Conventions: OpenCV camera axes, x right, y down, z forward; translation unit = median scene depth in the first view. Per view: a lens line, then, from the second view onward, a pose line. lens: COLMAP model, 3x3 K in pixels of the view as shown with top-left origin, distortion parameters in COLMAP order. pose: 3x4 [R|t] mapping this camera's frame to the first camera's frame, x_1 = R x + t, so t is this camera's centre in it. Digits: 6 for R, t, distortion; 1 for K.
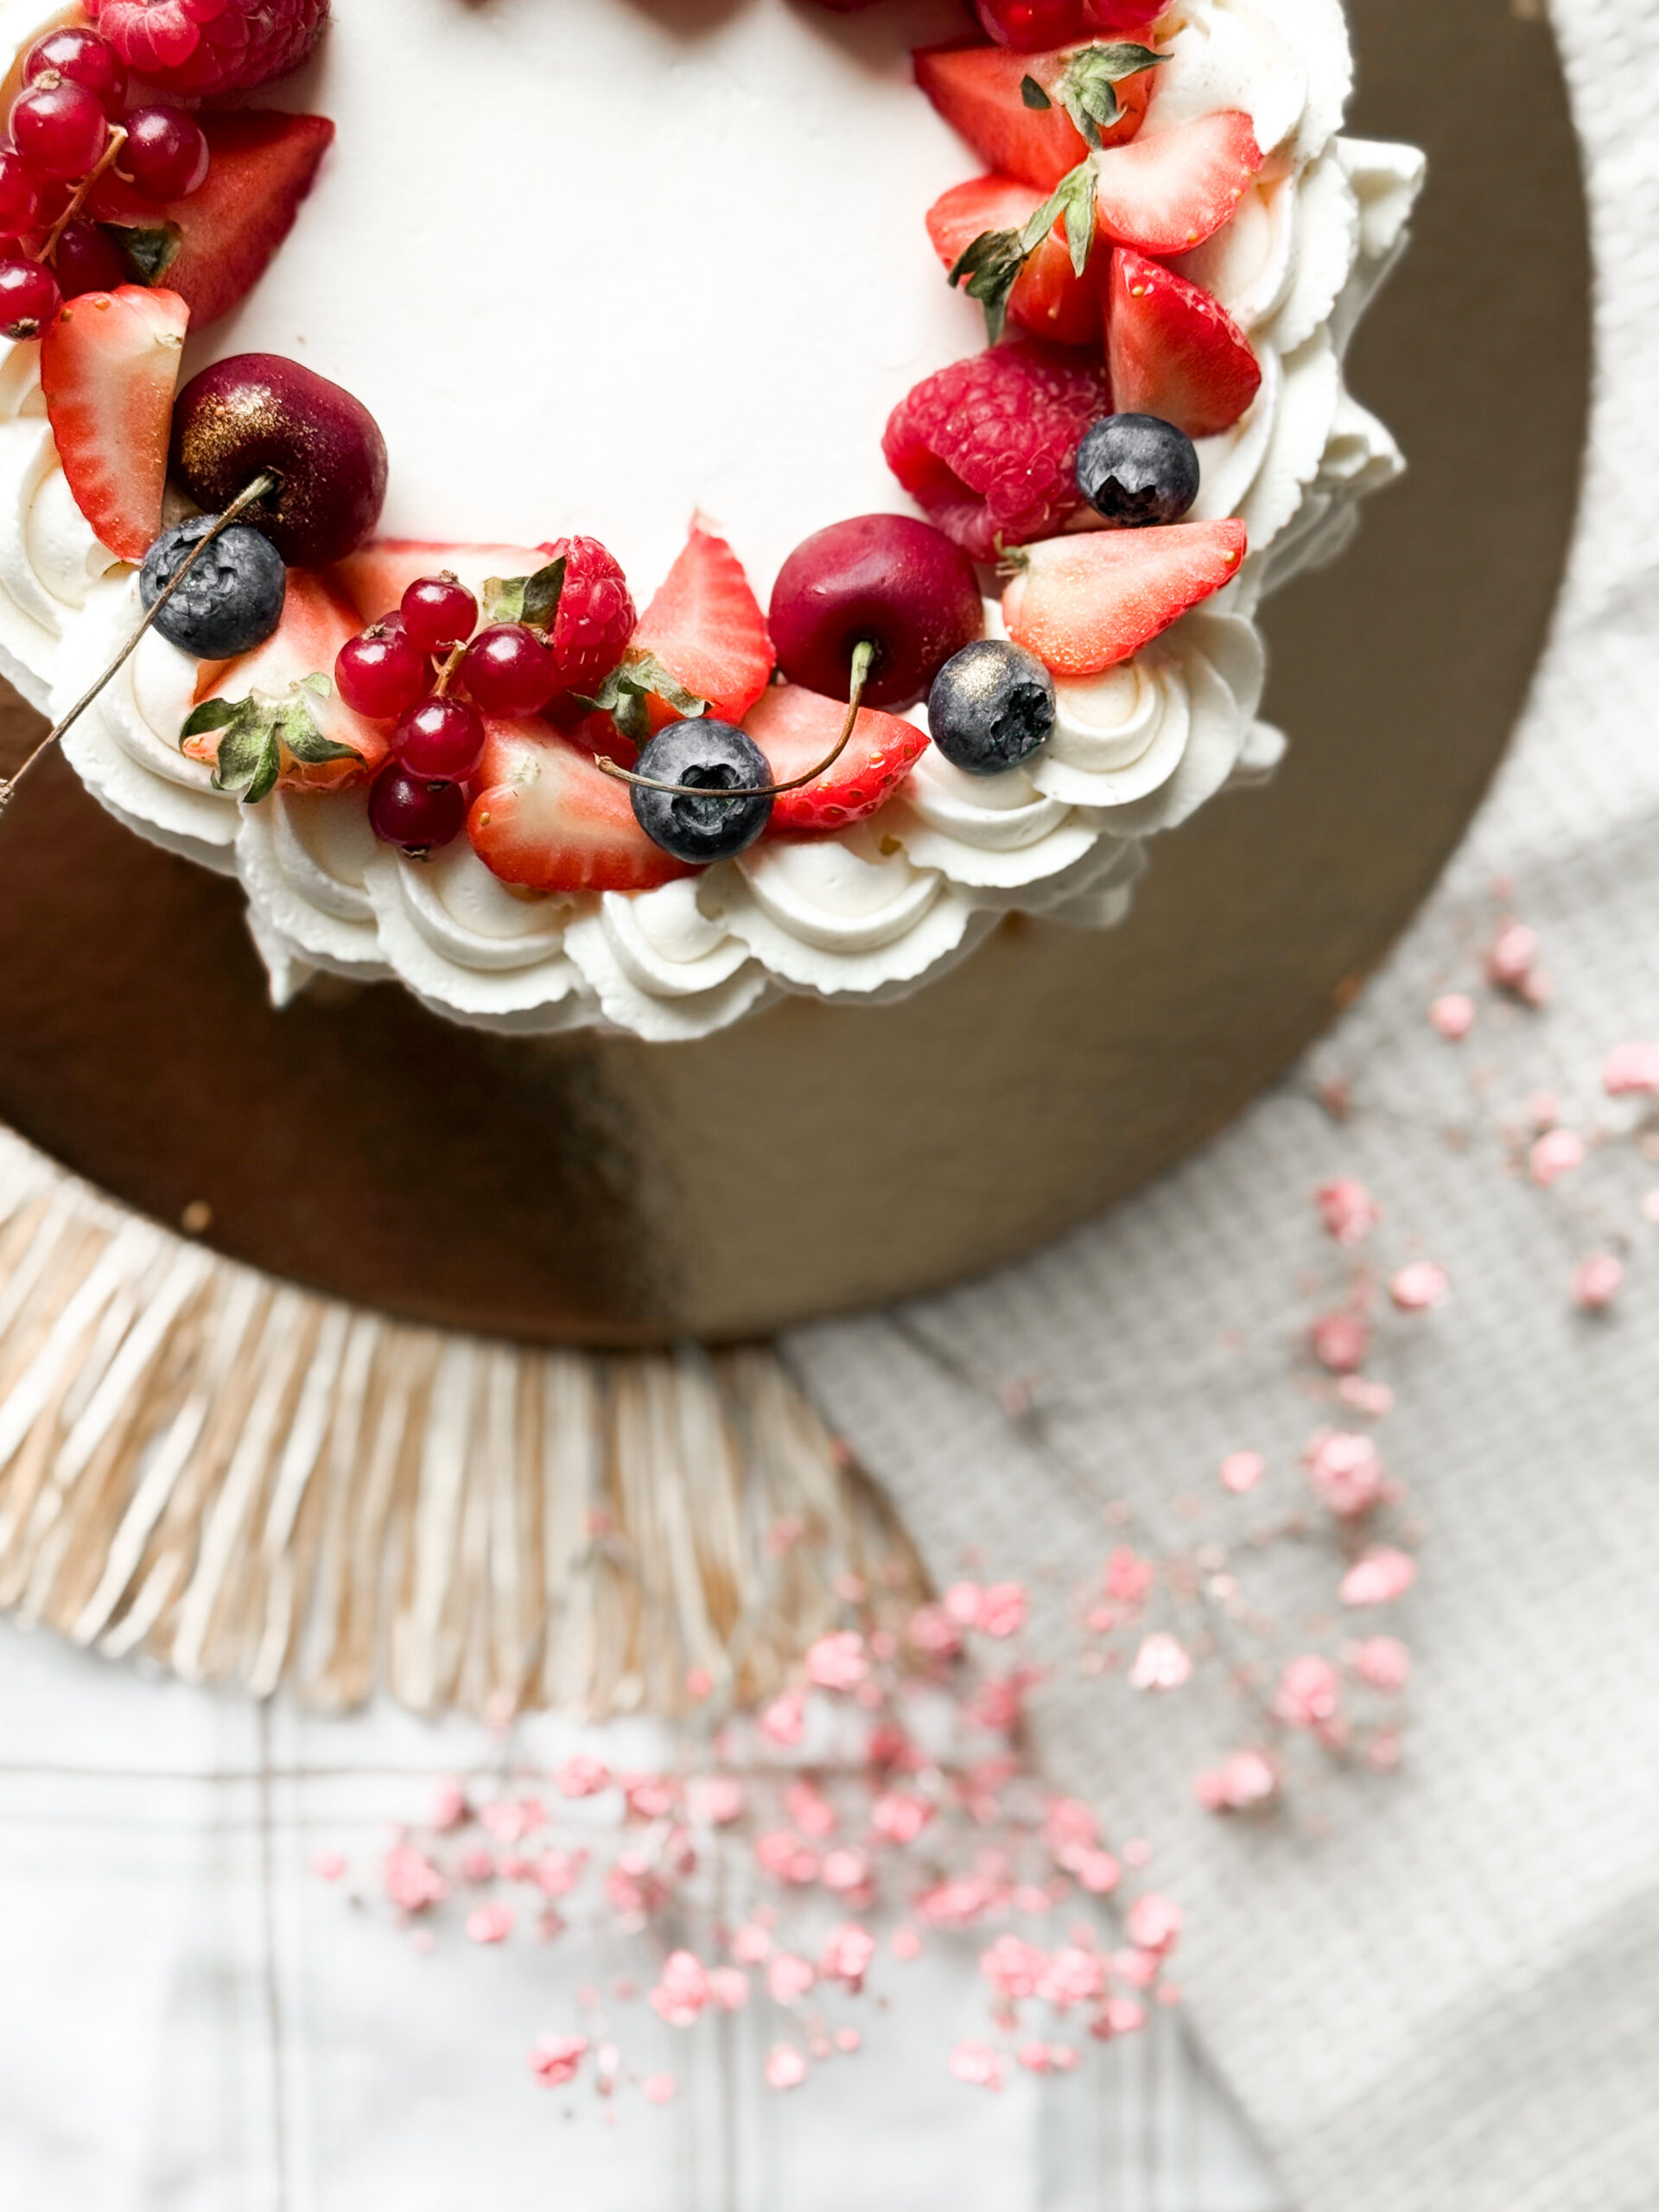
lens RADIAL K [[3268.6, 0, 821.1], [0, 3268.6, 1108.3], [0, 0, 1]] dist [0.005540, 0.000000]
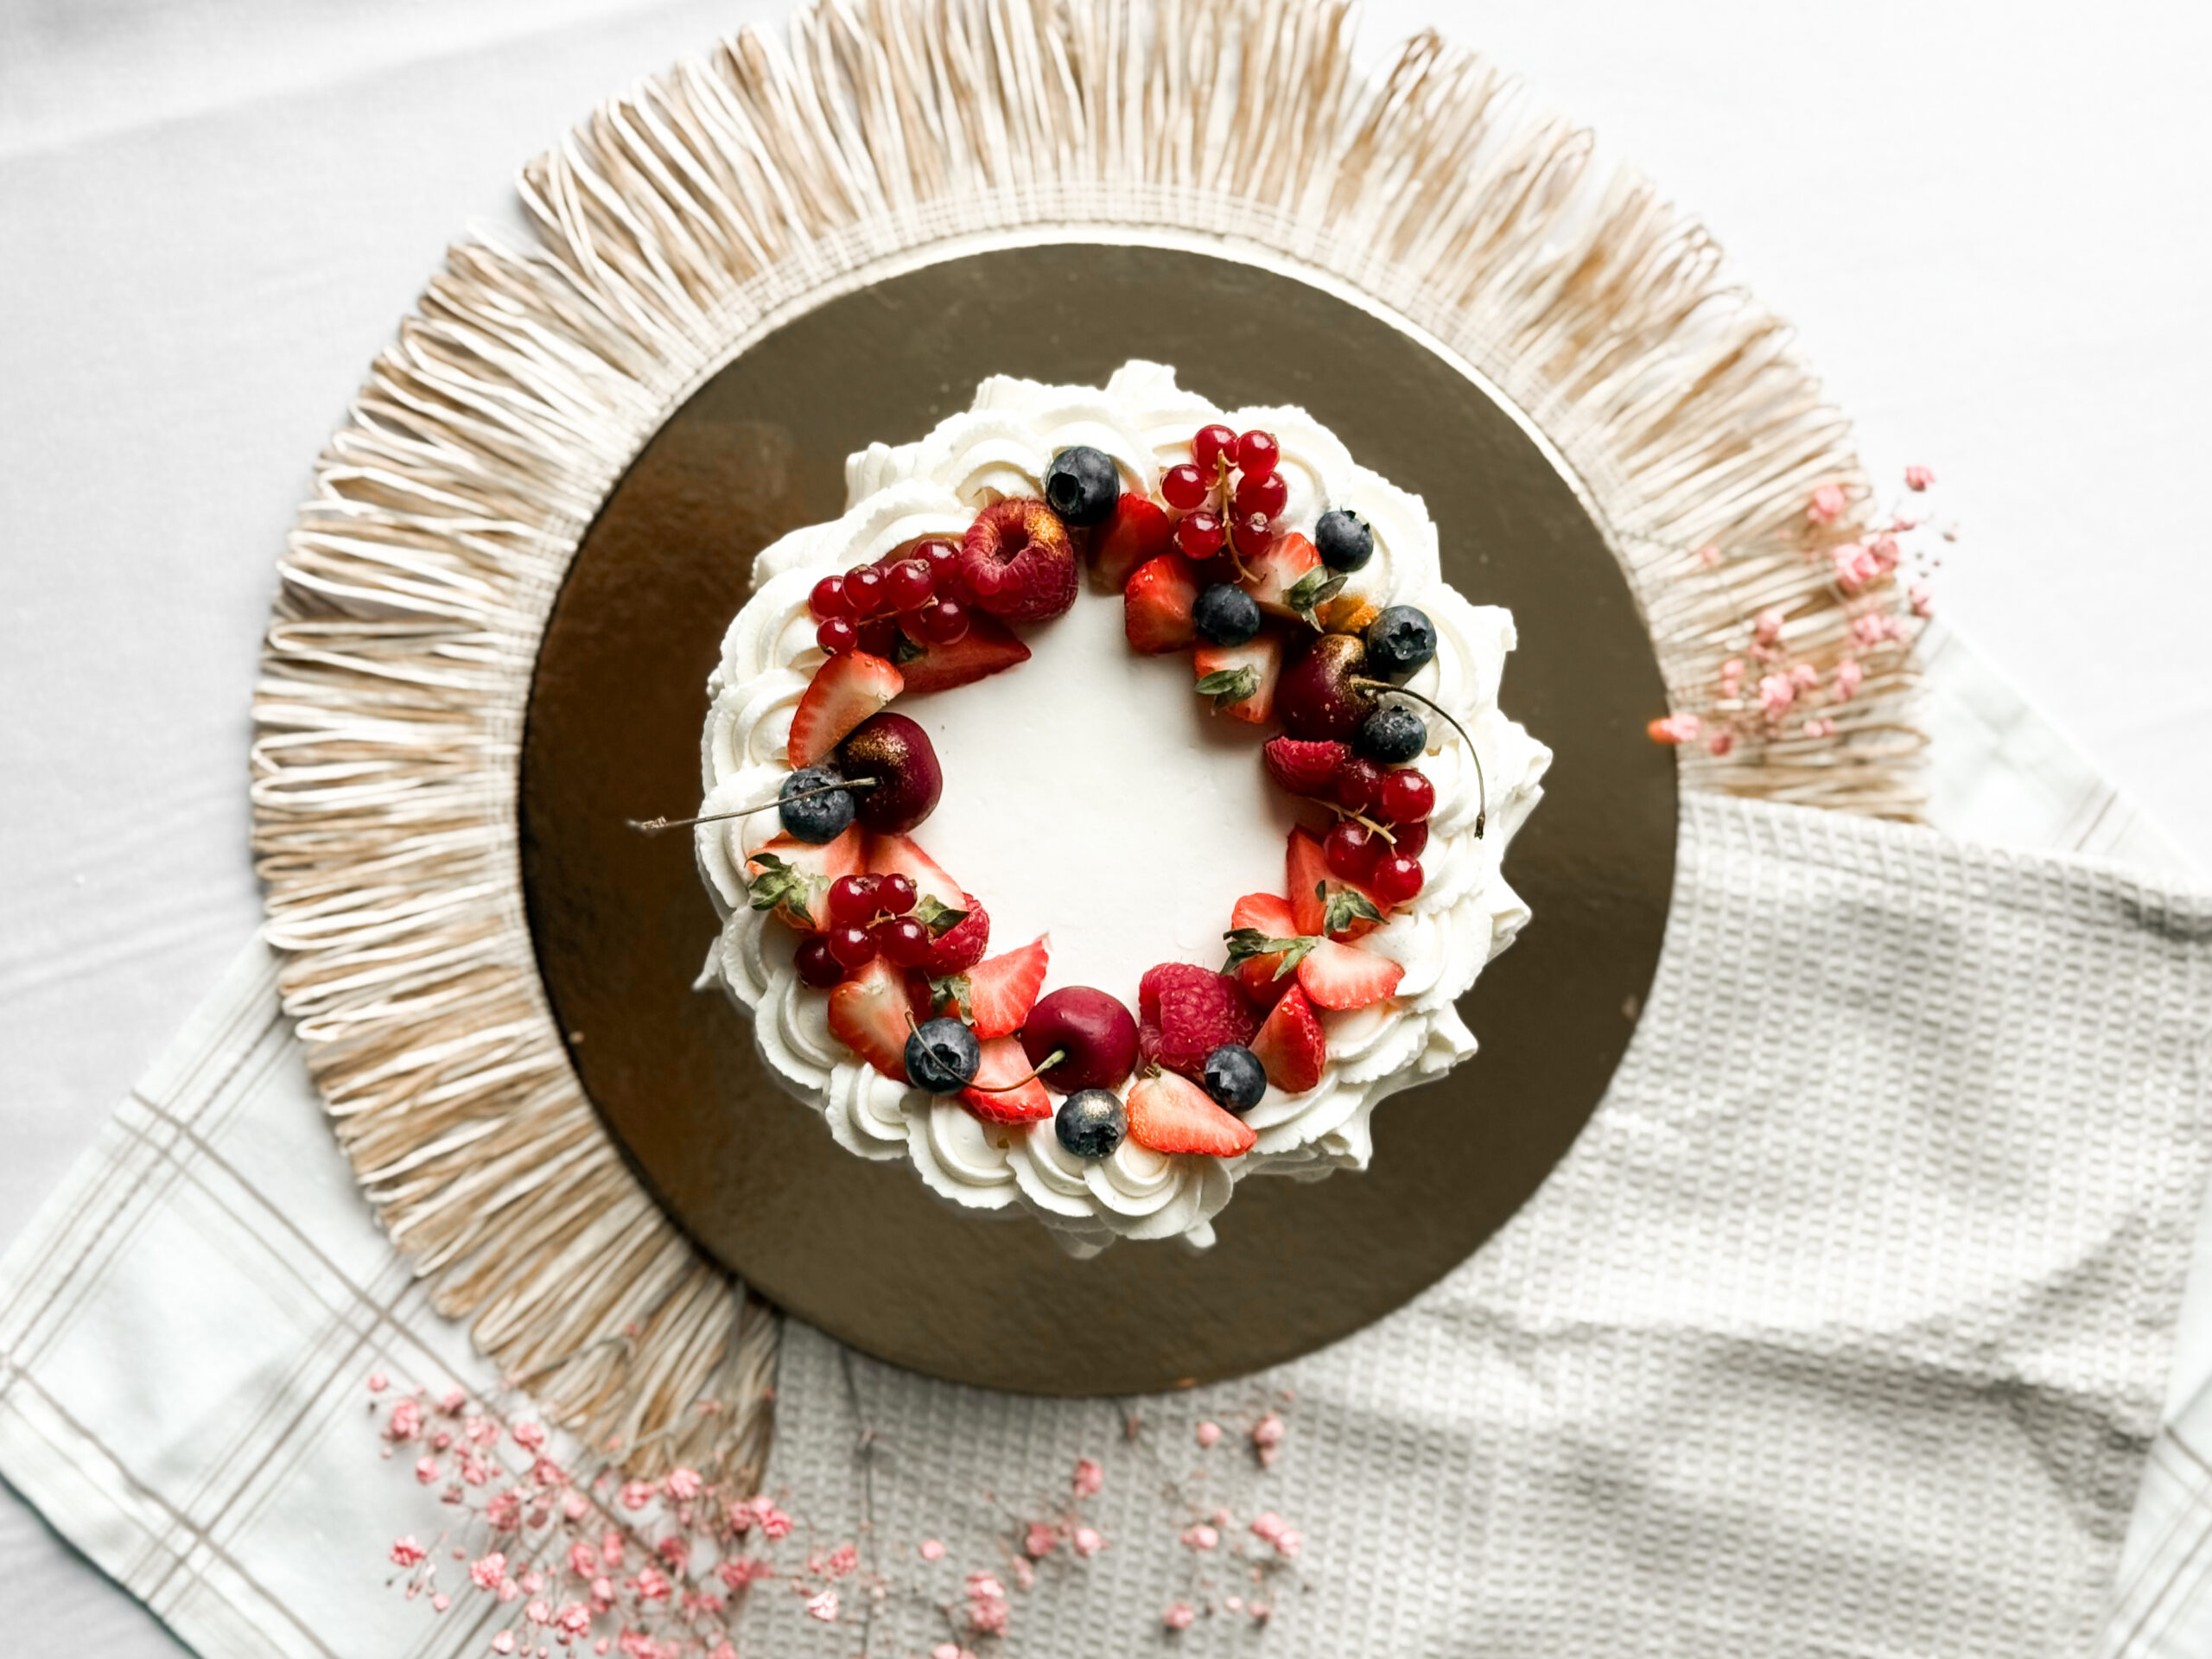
lens RADIAL K [[3268.6, 0, 1107.5], [0, 3268.6, 838.7], [0, 0, 1]] dist [0.005540, 0.000000]
pose [[0.757293, 0.650023, -0.063066, 0.069082], [-0.652772, 0.750458, -0.103450, -0.057050], [-0.019917, 0.119510, 0.992633, -0.830608]]
